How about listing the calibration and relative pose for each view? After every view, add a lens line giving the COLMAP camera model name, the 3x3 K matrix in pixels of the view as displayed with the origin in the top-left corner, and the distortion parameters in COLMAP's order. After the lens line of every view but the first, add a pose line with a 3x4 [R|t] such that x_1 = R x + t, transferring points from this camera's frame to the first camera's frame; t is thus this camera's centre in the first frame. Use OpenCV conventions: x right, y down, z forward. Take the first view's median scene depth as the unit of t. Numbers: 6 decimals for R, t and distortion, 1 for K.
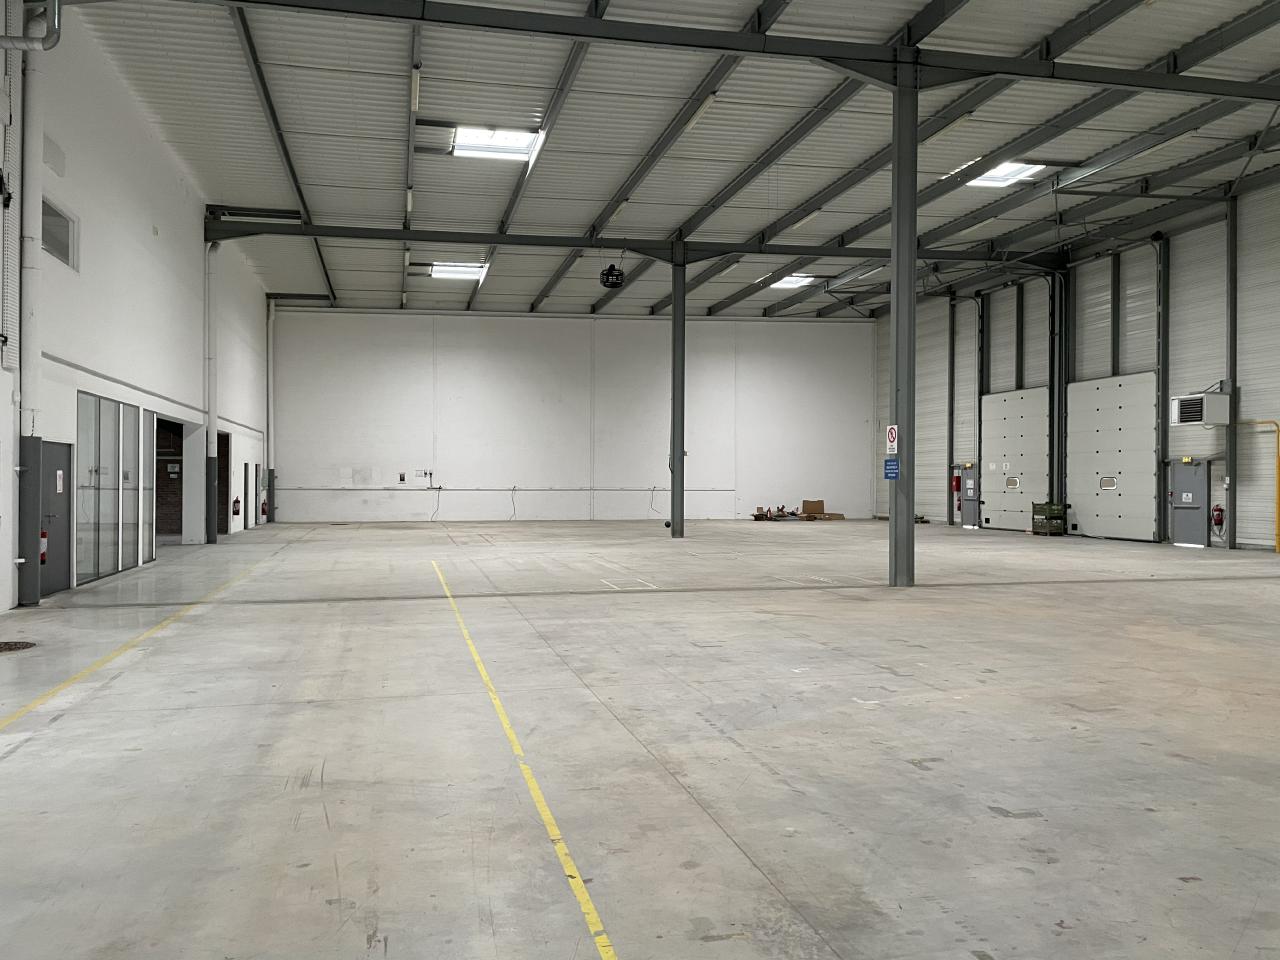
lens RADIAL K [[963.2, 0, 647.4], [0, 963.2, 478.5], [0, 0, 1]] dist [0.094373, -0.113986]
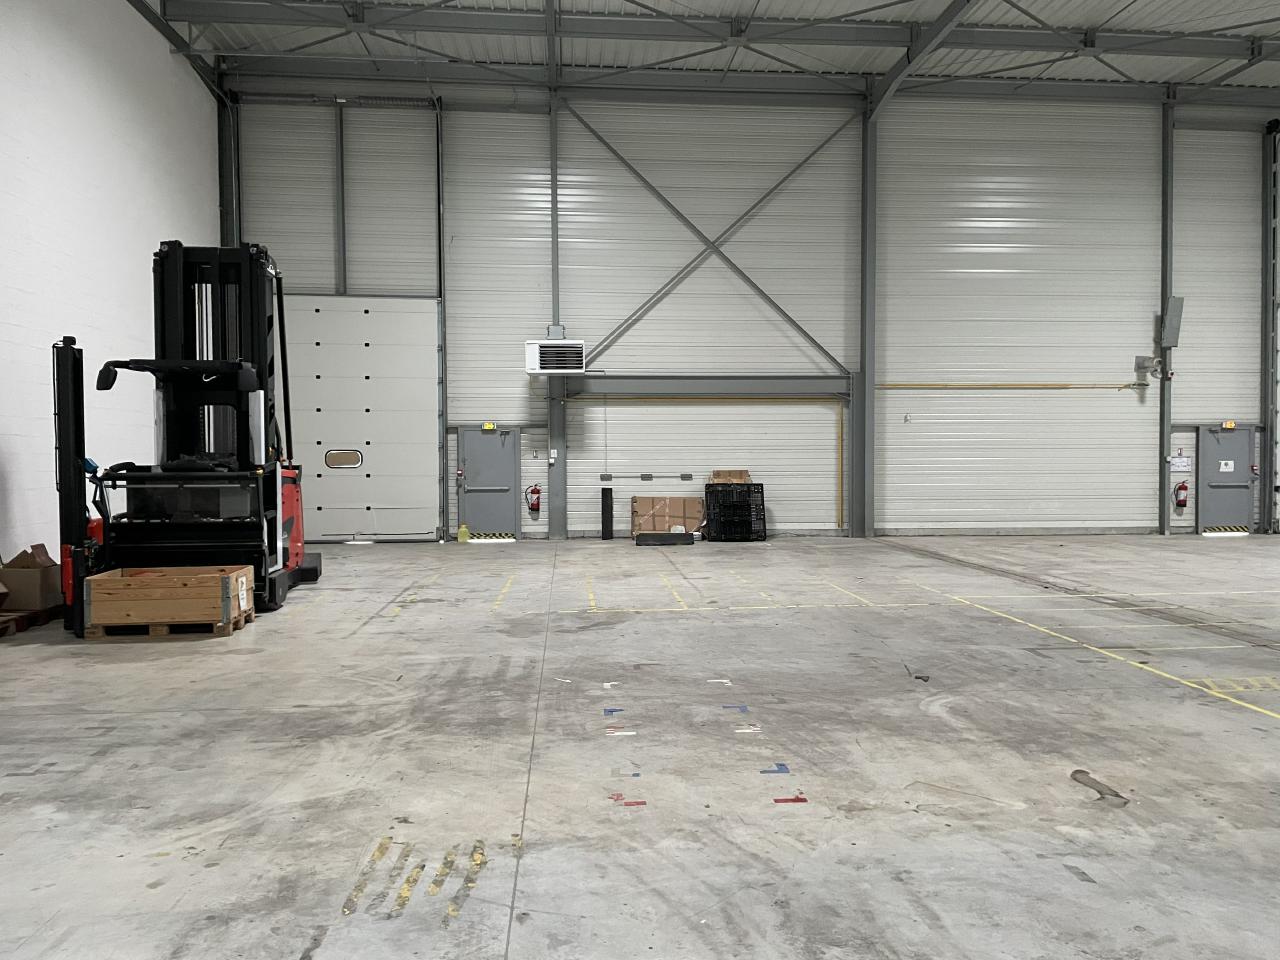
lens RADIAL K [[963.2, 0, 650.2], [0, 963.2, 479.1], [0, 0, 1]] dist [0.094373, -0.113986]
pose [[0.175788, -0.028625, 0.984012, -0.344767], [0.000759, 0.999581, 0.028943, 0.001329], [-0.984428, -0.004341, 0.175736, 1.426199]]
